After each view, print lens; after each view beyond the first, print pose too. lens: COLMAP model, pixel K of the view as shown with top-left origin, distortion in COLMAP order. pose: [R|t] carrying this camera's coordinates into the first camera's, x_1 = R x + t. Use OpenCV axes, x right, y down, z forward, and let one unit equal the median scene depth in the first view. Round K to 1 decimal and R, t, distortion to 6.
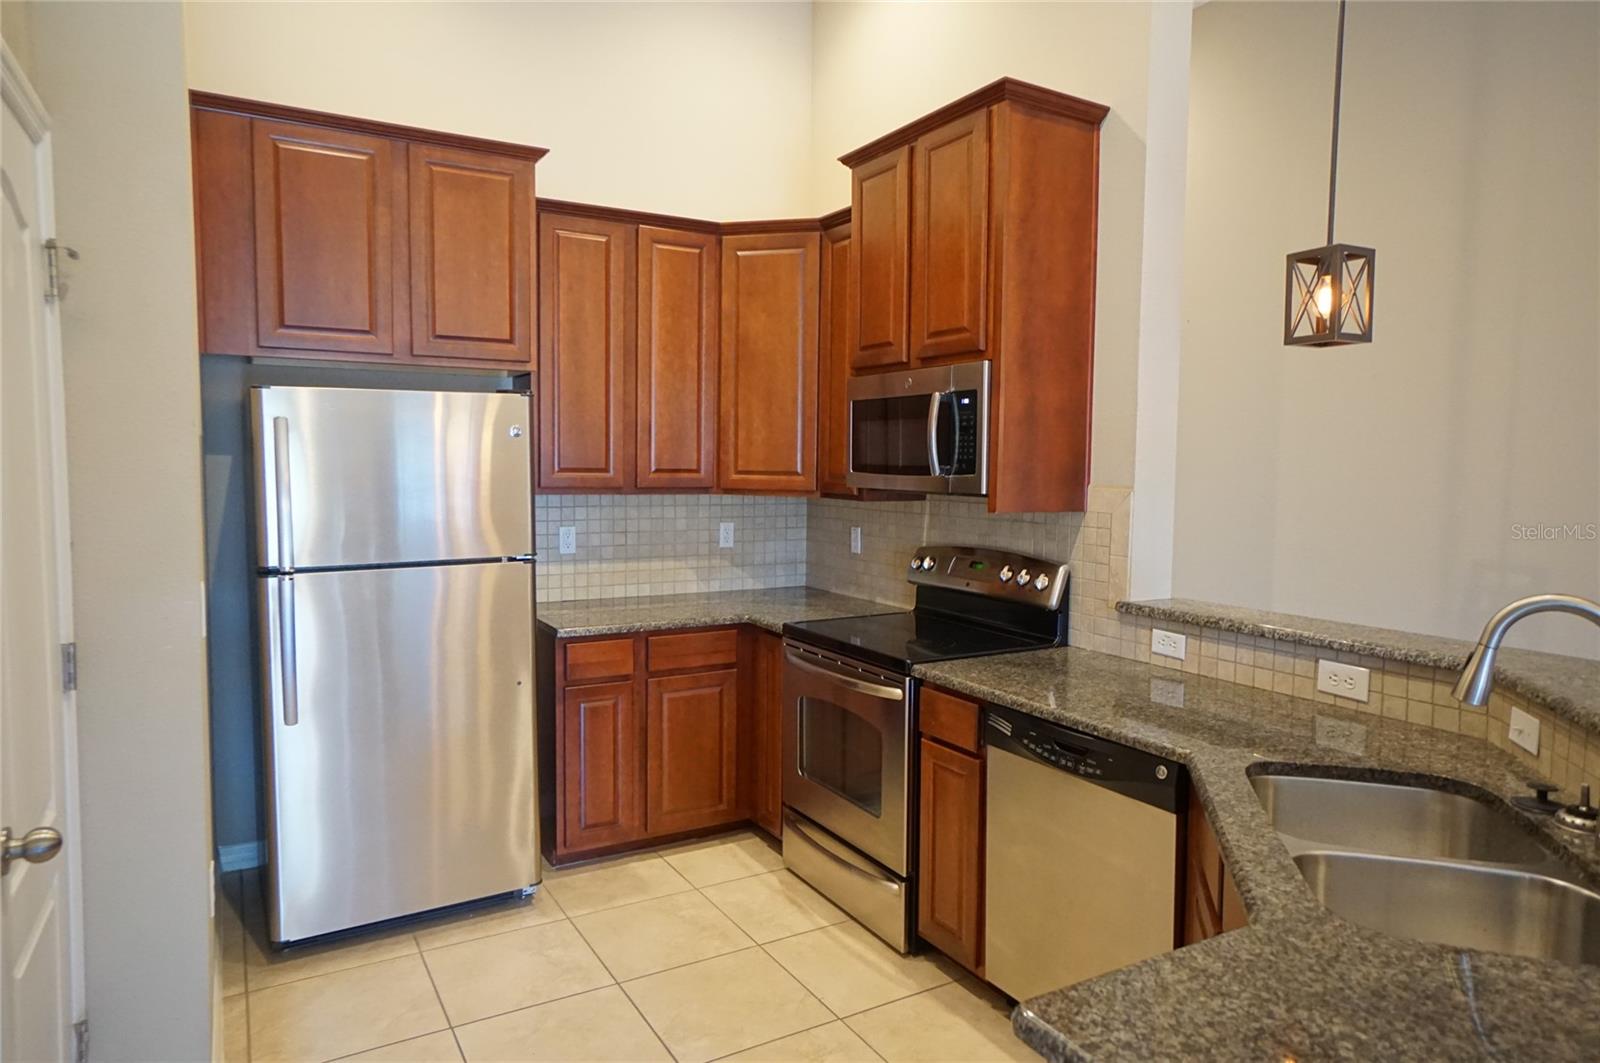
lens RADIAL K [[1021.5, 0, 814.6], [0, 1021.5, 515.5], [0, 0, 1]] dist [0.040663, -0.000061]
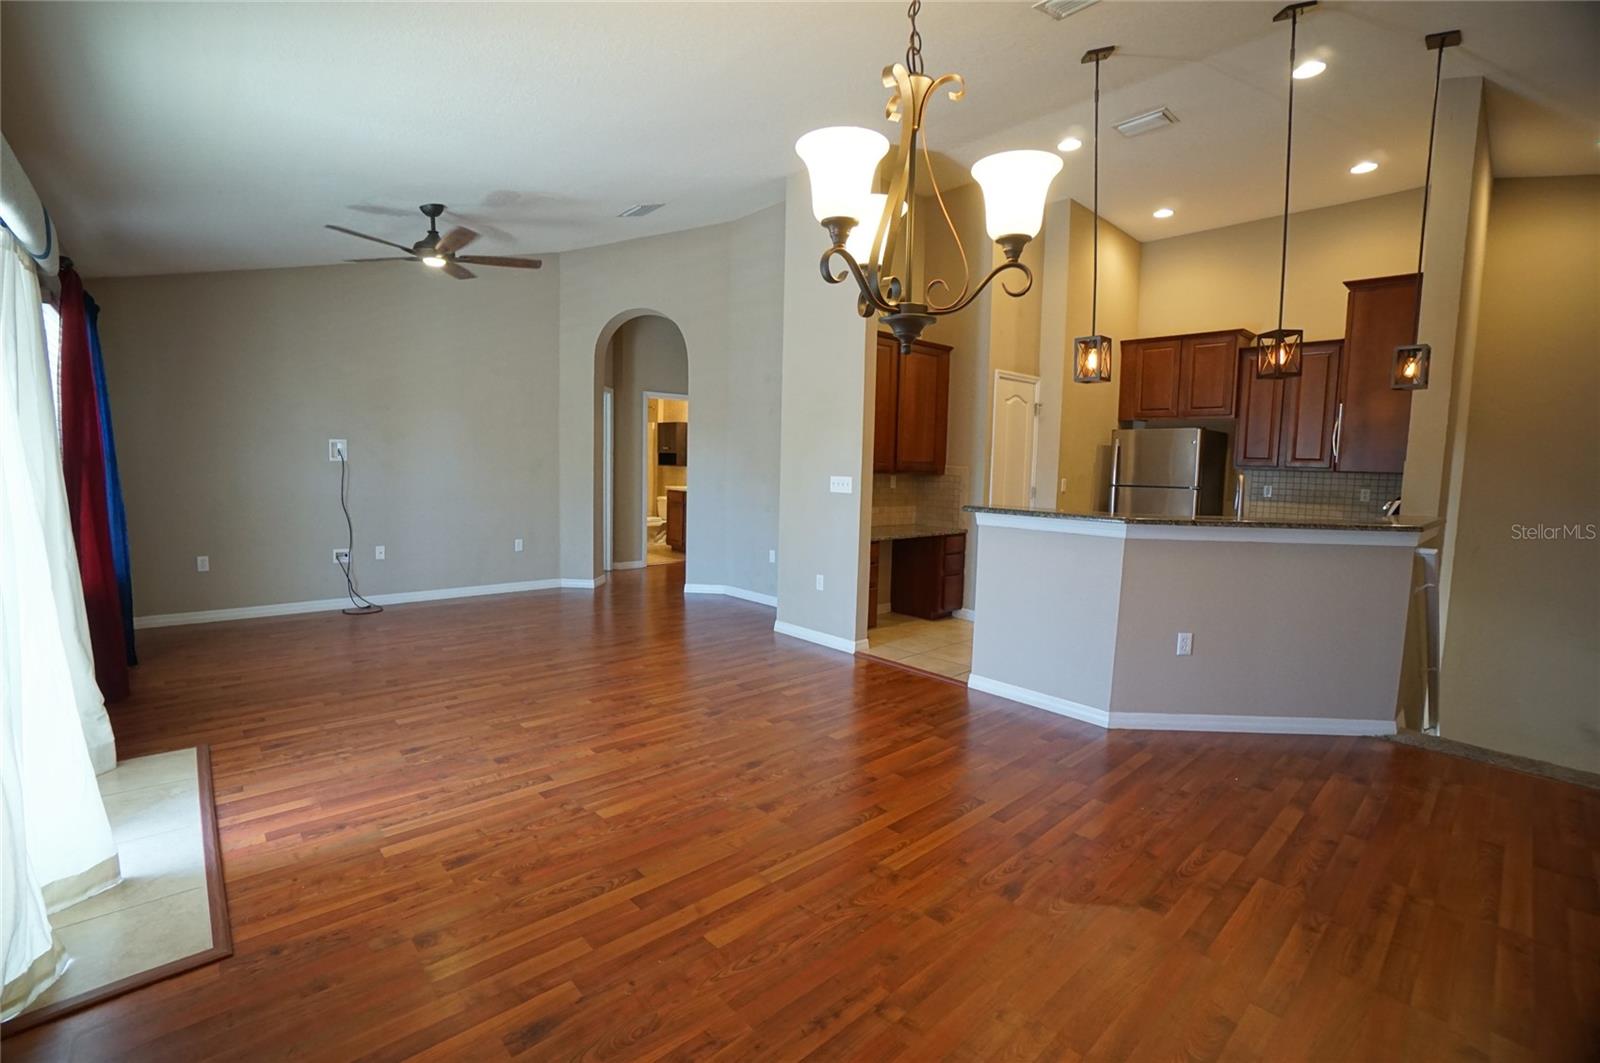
lens RADIAL K [[696.5, 0, 778.3], [0, 696.5, 531.4], [0, 0, 1]] dist [-0.046094, 0.007880]
pose [[0.184078, 0.086132, -0.979130, 1.415484], [-0.075922, 0.994423, 0.073204, 0.114945], [0.979975, 0.060863, 0.189591, -0.450329]]
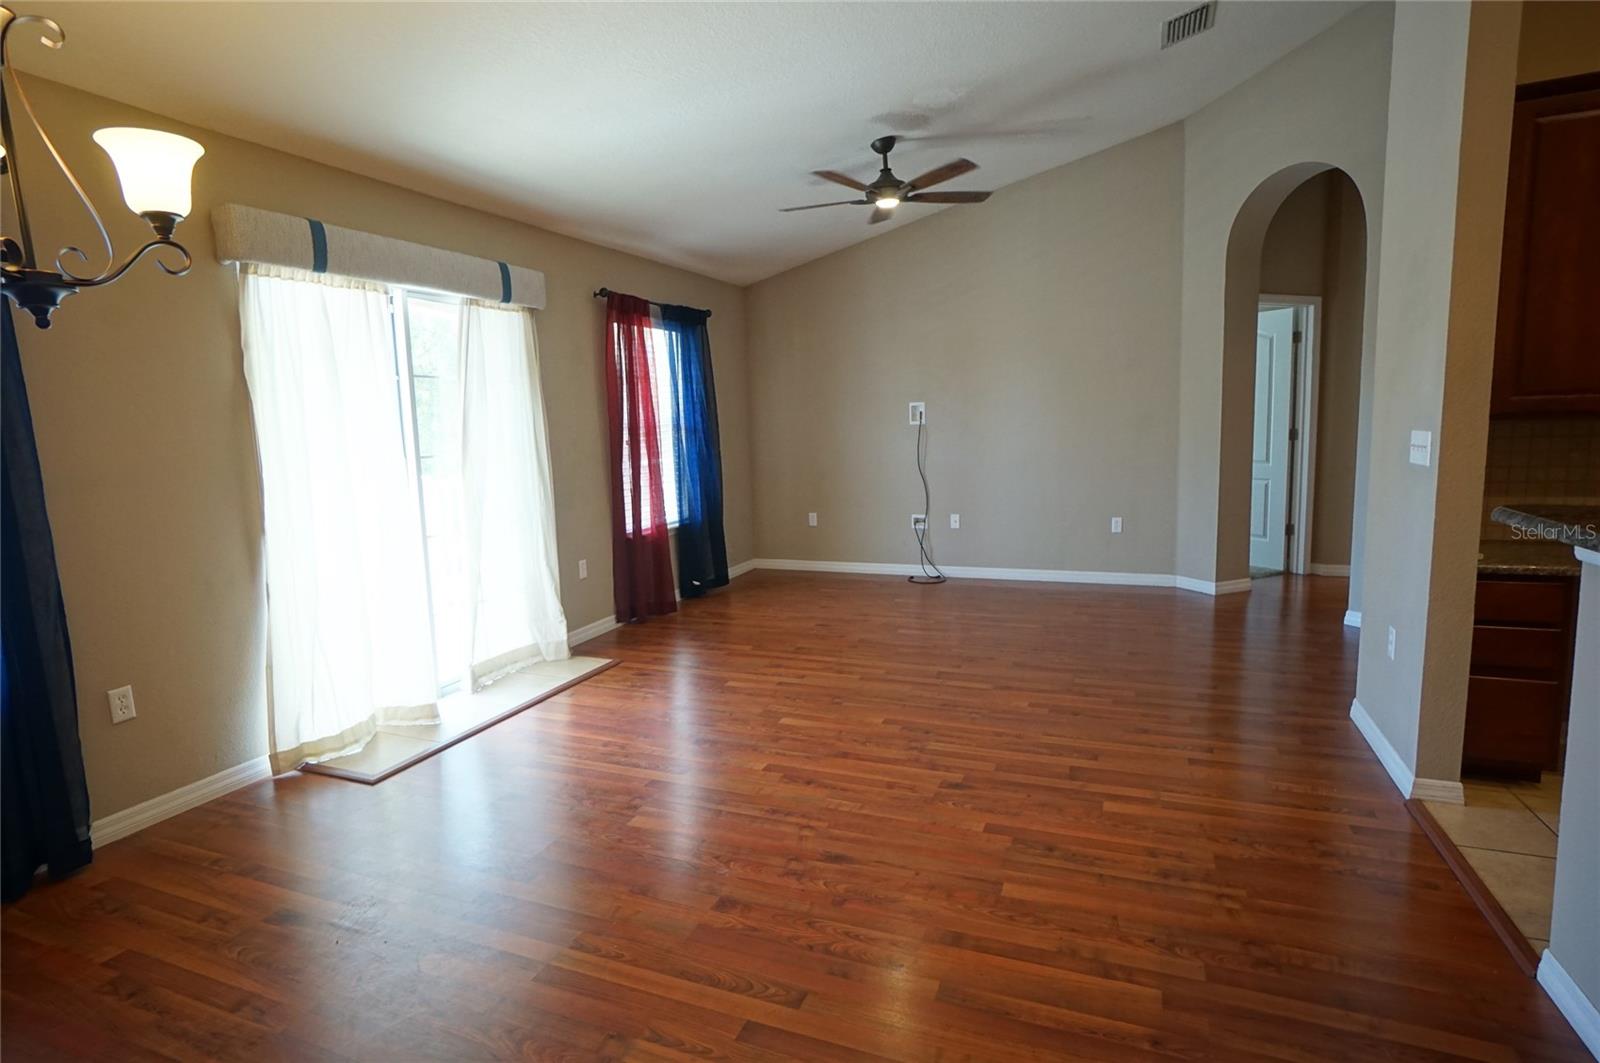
lens RADIAL K [[834.2, 0, 794.0], [0, 834.2, 528.3], [0, 0, 1]] dist [-0.016162, 0.006506]
pose [[-0.796258, 0.088390, -0.598465, 0.971970], [-0.015137, 0.986048, 0.165775, 0.062236], [0.604768, 0.141058, -0.783810, 0.289510]]
